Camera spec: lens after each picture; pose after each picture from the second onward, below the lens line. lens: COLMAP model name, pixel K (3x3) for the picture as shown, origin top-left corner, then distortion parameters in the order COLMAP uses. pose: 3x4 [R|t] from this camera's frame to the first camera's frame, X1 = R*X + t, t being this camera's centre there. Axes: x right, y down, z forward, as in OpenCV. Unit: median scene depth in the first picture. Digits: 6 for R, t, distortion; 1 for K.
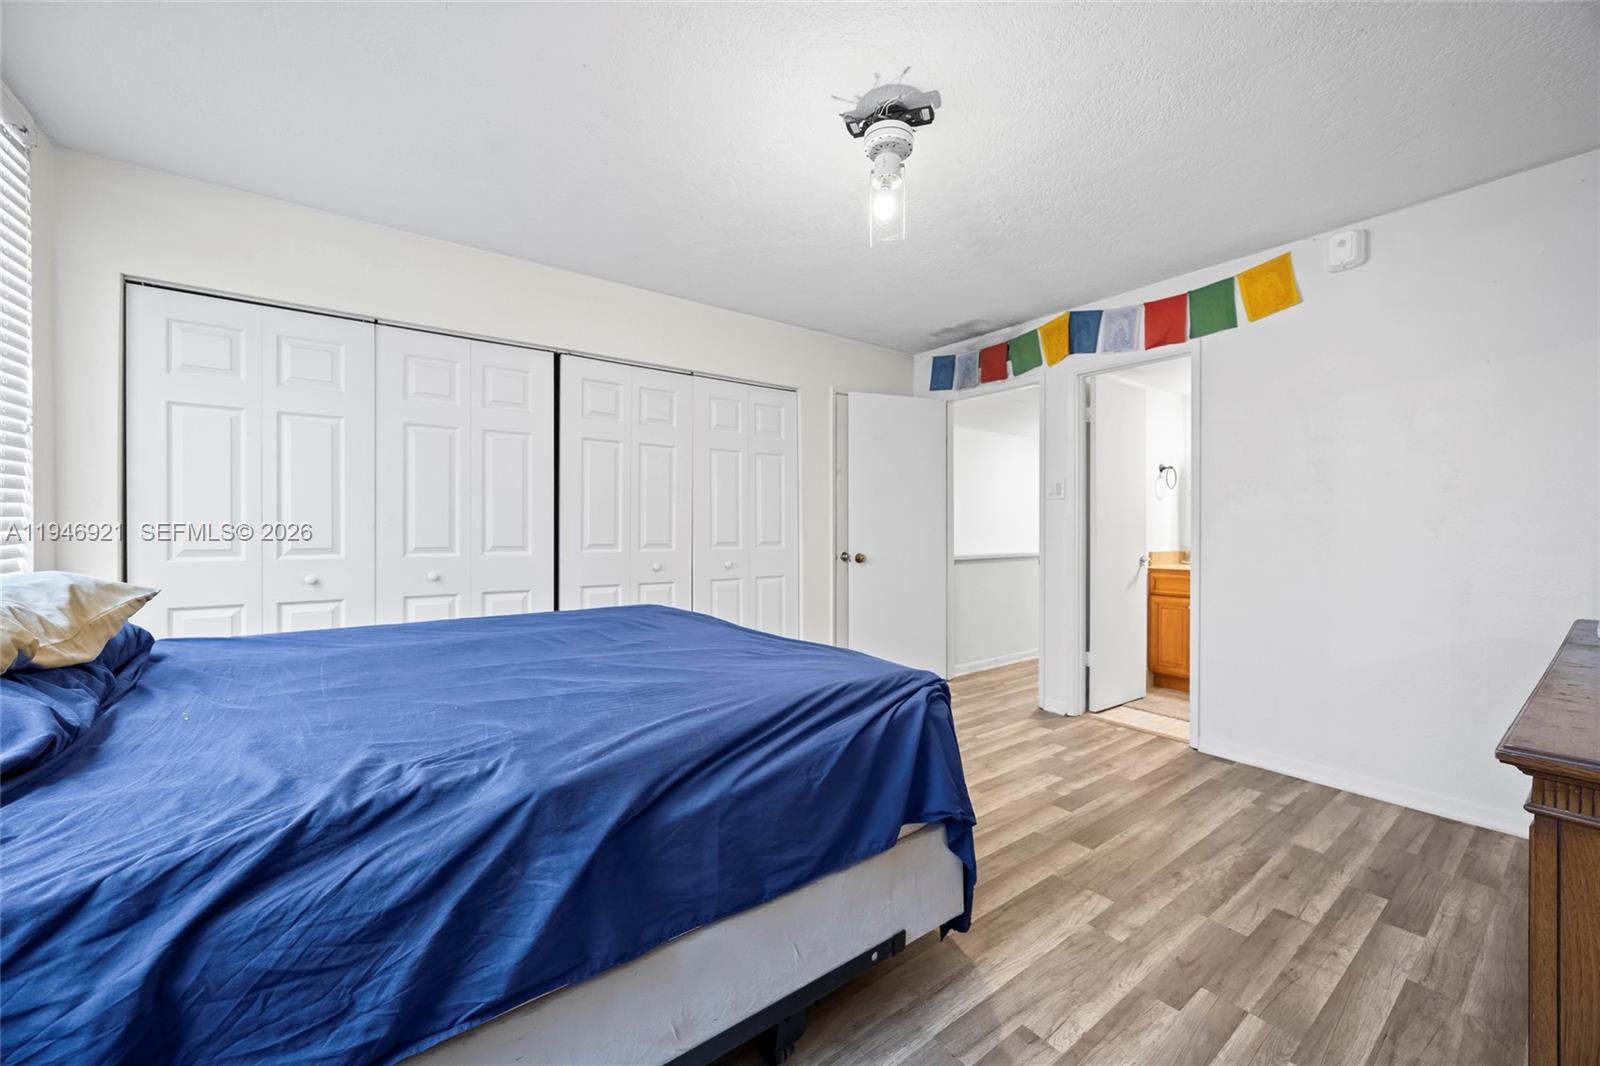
lens RADIAL K [[602.5, 0, 796.6], [0, 602.5, 531.0], [0, 0, 1]] dist [-0.002766, 0.000061]
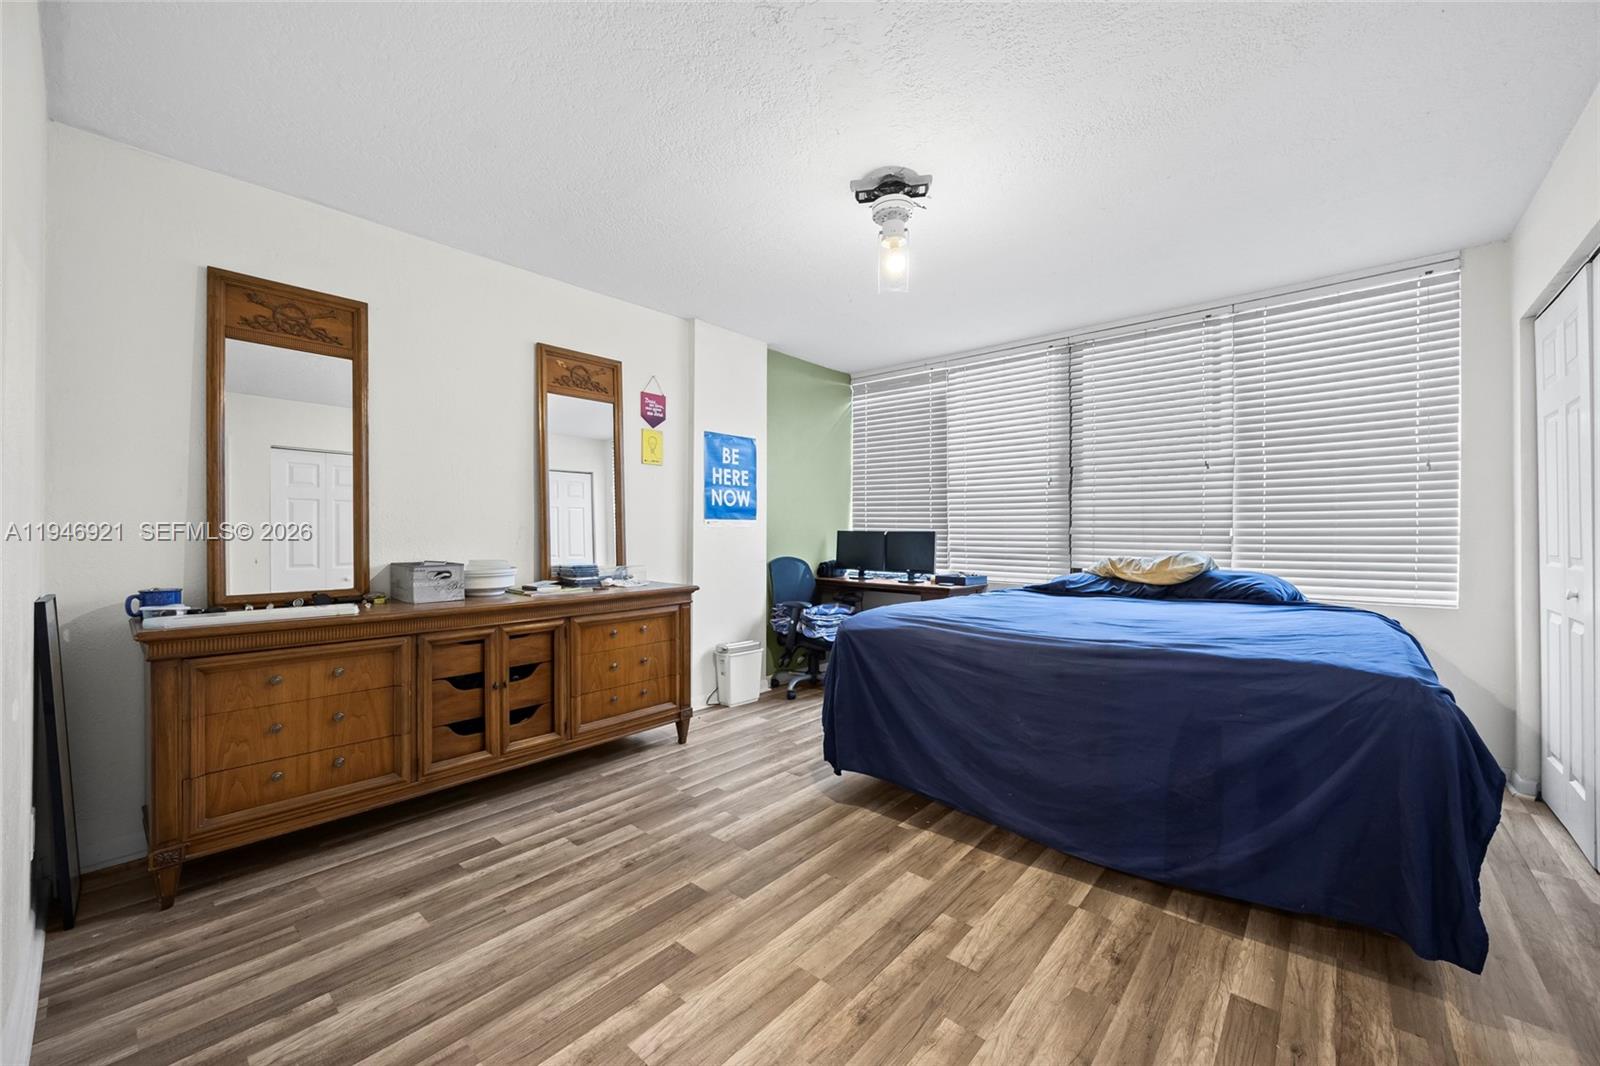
lens RADIAL K [[619.4, 0, 800.0], [0, 619.4, 533.0], [0, 0, 1]] dist [0.001424, 0.000459]
pose [[-0.975801, -0.004956, -0.218605, 0.602213], [-0.006698, 0.999951, 0.007228, -0.010520], [0.218558, 0.008517, -0.975787, 2.180387]]
